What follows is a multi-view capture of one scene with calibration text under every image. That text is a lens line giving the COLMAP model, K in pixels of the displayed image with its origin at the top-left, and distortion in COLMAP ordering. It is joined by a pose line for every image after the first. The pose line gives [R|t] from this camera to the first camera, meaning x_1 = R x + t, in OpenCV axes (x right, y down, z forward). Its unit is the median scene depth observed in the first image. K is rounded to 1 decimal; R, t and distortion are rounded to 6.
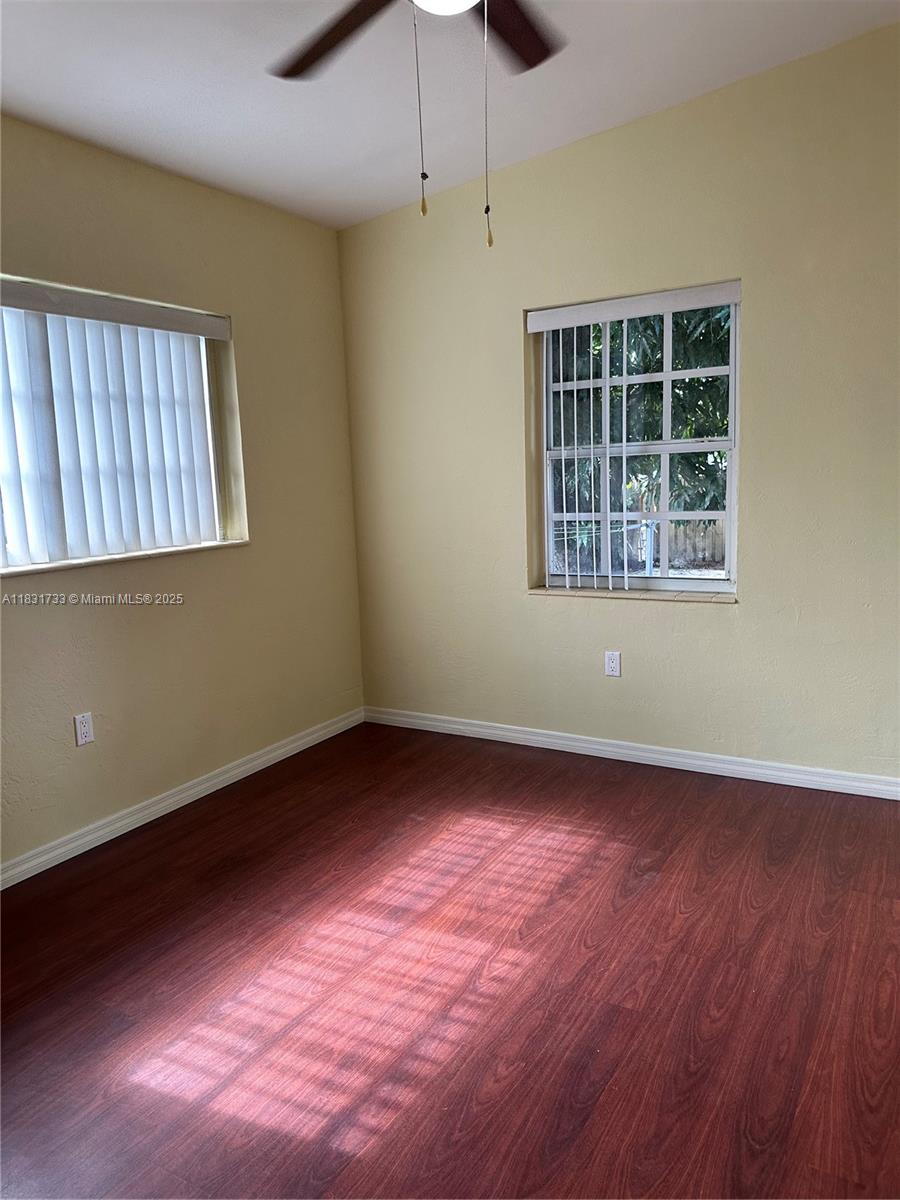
lens RADIAL K [[850.2, 0, 450.0], [0, 850.2, 600.0], [0, 0, 1]] dist [0.041471, 0.001157]
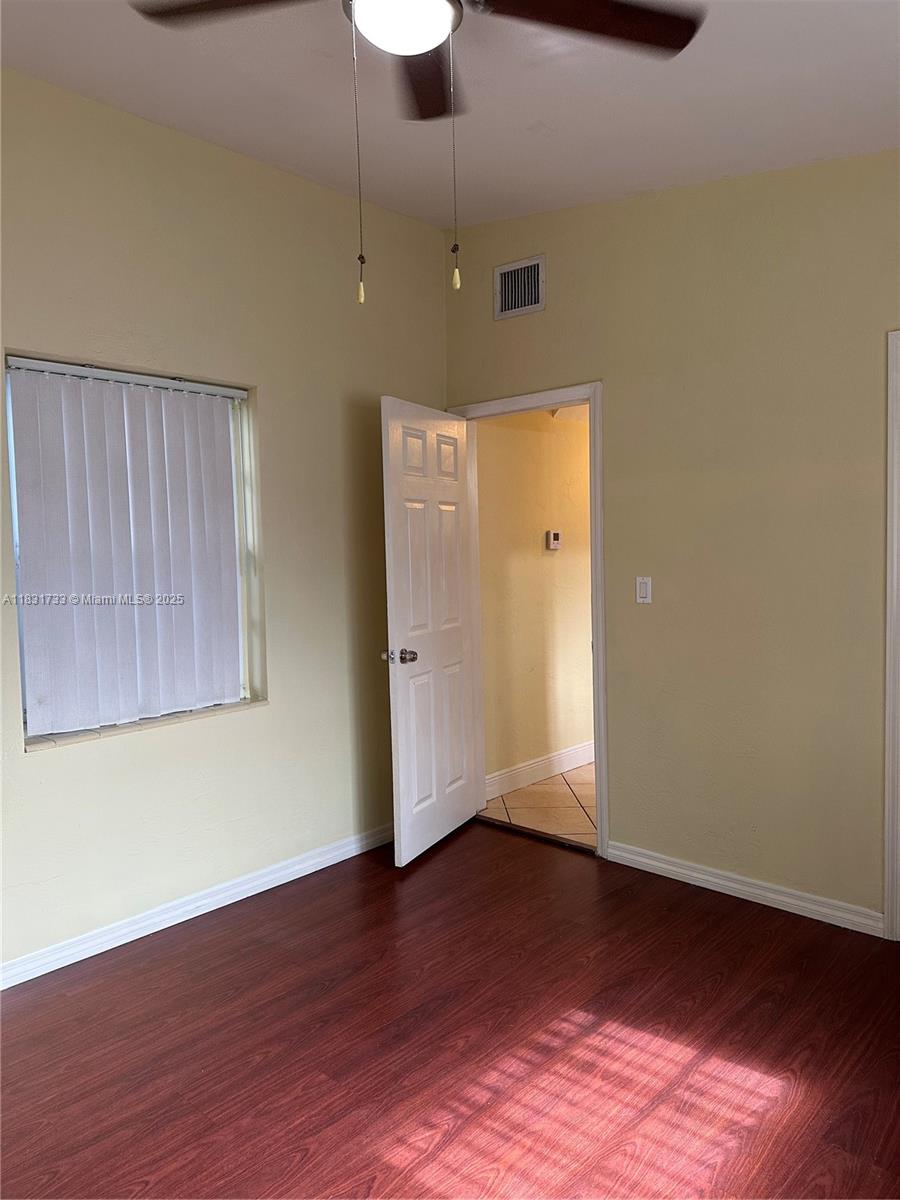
lens RADIAL K [[834.4, 0, 456.7], [0, 834.4, 597.3], [0, 0, 1]] dist [0.040953, -0.086989]
pose [[-0.976632, 0.048071, 0.209475, -0.200661], [0.092637, 0.973632, 0.208469, -0.305830], [-0.193930, 0.223002, -0.955333, 1.854622]]
